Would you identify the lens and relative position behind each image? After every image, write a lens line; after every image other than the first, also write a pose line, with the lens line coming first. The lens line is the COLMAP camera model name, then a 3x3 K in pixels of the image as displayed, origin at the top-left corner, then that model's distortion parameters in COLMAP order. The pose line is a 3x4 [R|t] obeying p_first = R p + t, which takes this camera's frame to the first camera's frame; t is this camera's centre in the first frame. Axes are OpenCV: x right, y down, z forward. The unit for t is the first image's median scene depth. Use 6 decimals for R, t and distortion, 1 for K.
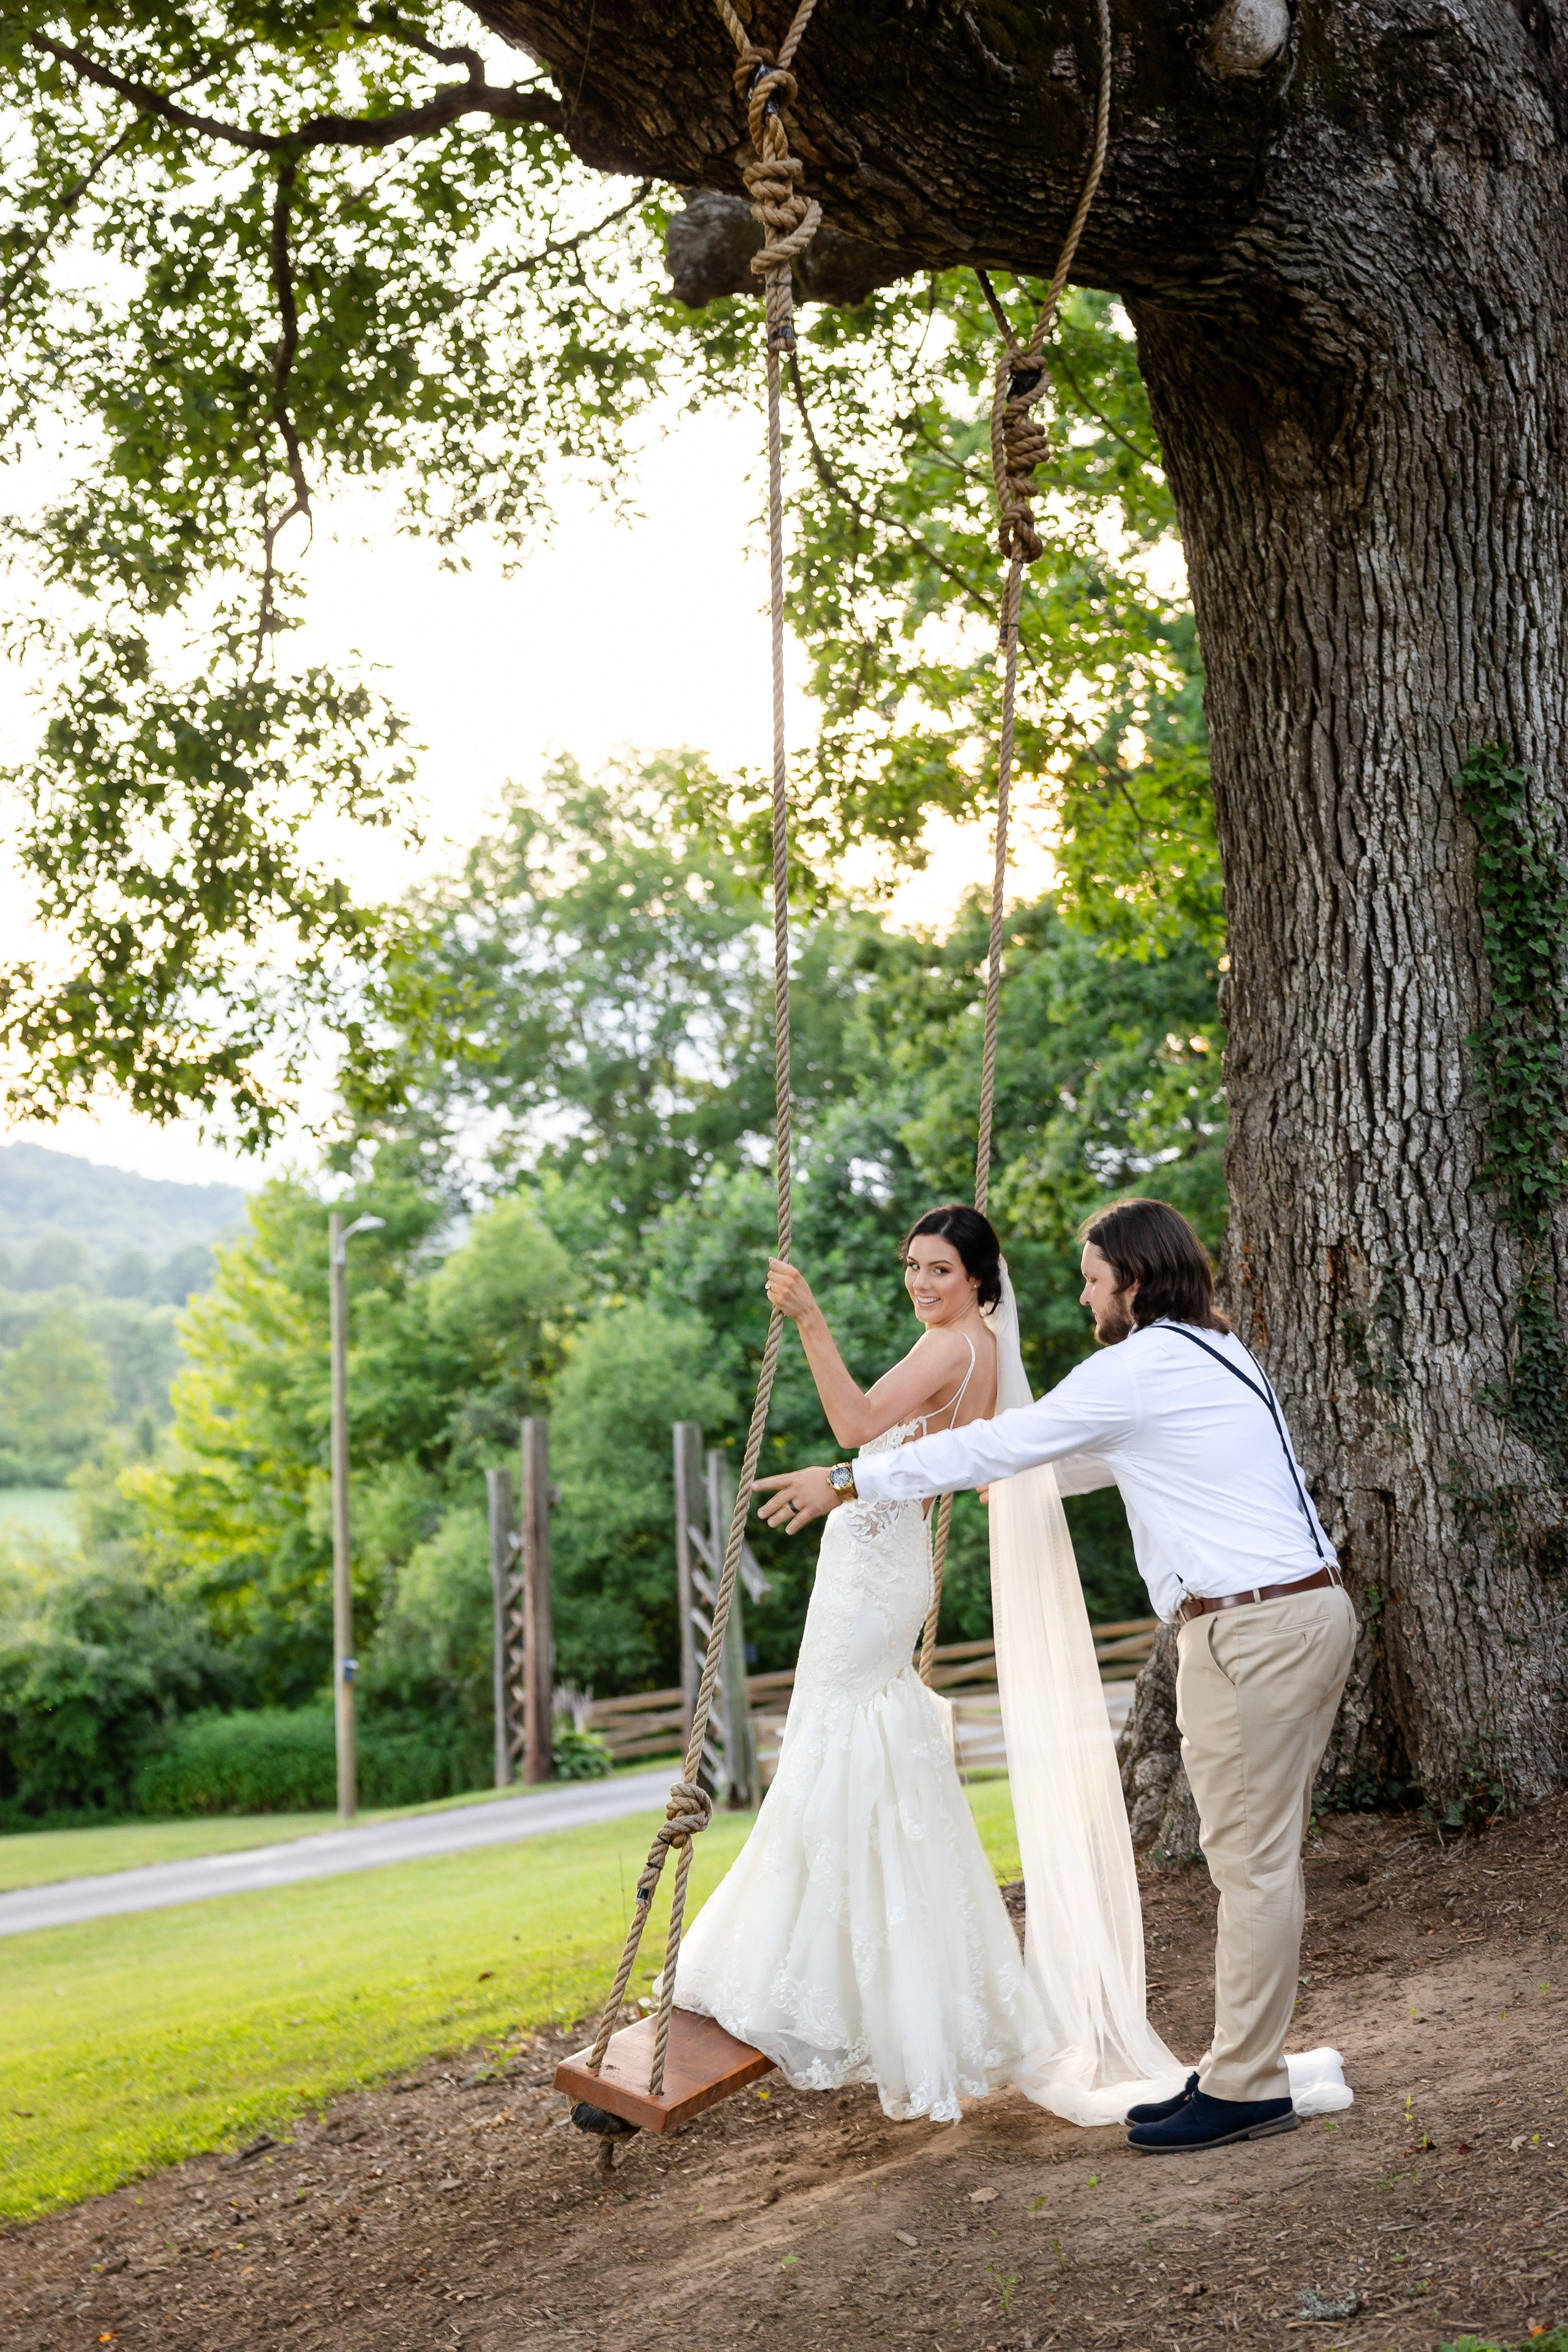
lens RADIAL K [[3371.3, 0, 784.3], [0, 3371.3, 1177.1], [0, 0, 1]] dist [0.012702, 0.000000]
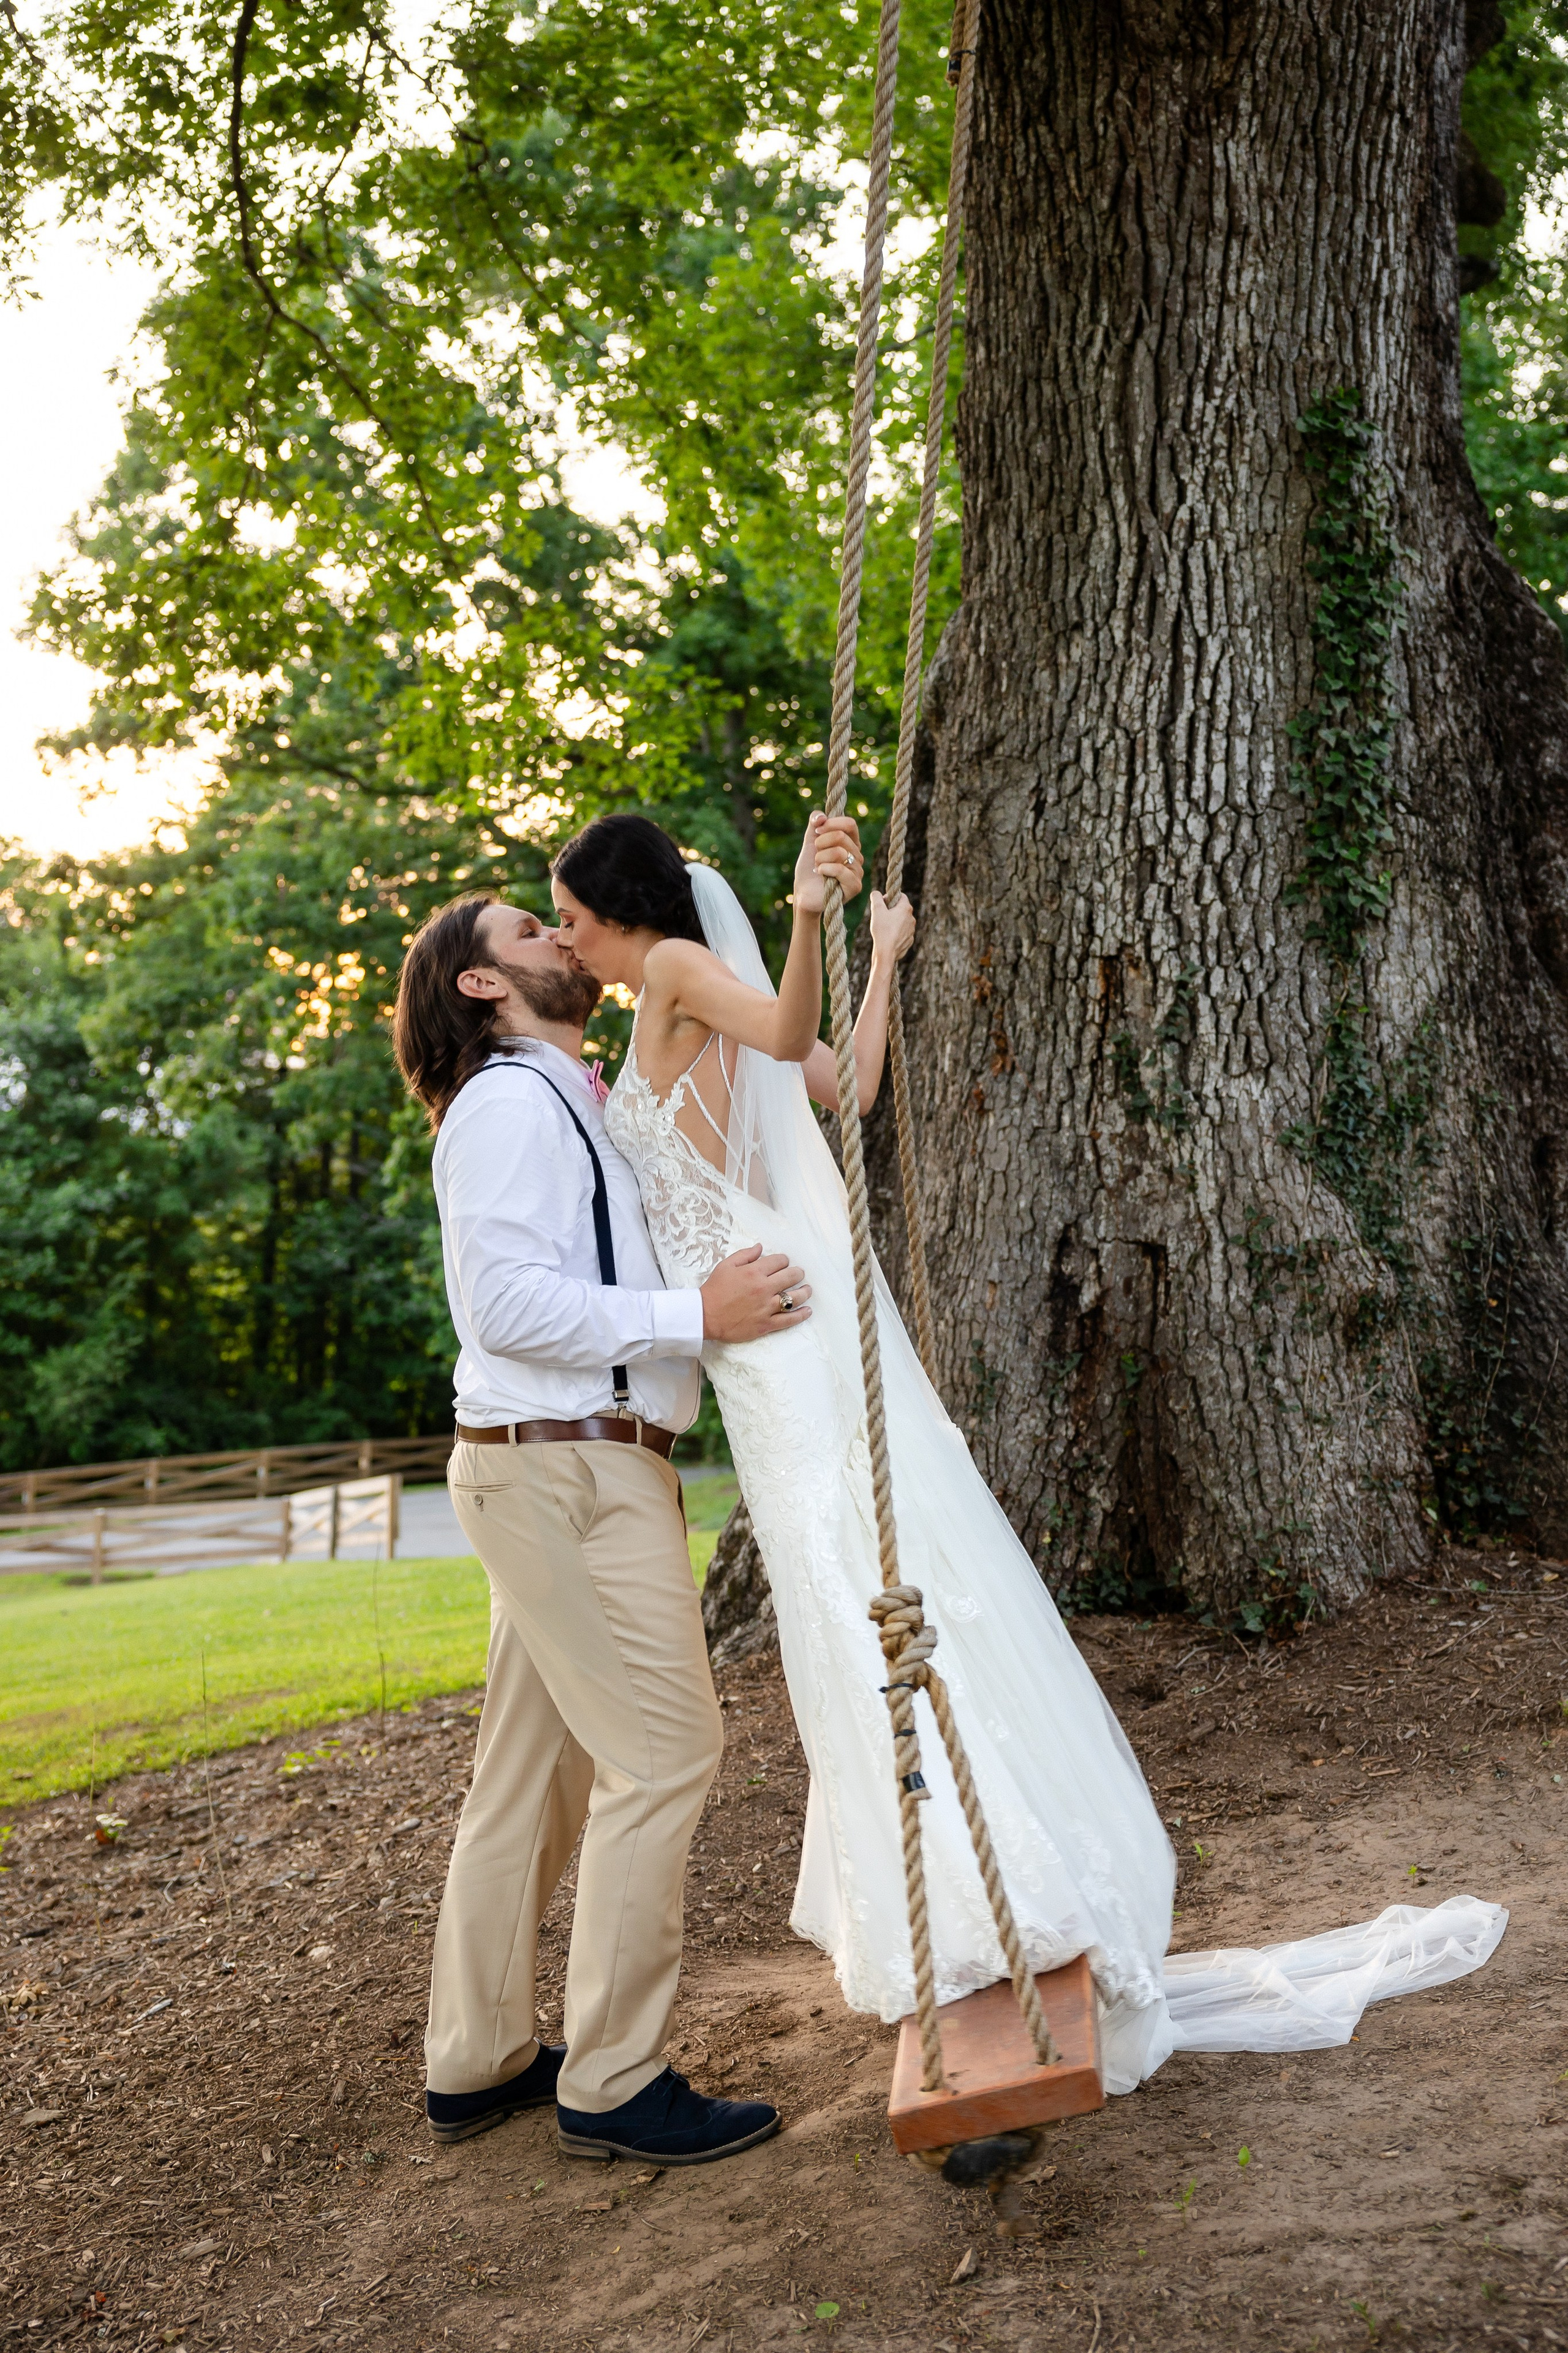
lens RADIAL K [[2651.7, 0, 783.1], [0, 2651.7, 1175.1], [0, 0, 1]] dist [-0.001588, 0.000000]
pose [[0.946514, 0.068136, 0.315386, -0.126173], [-0.074637, 0.997174, 0.008565, 0.077211], [-0.313911, -0.031646, 0.948925, 0.389918]]
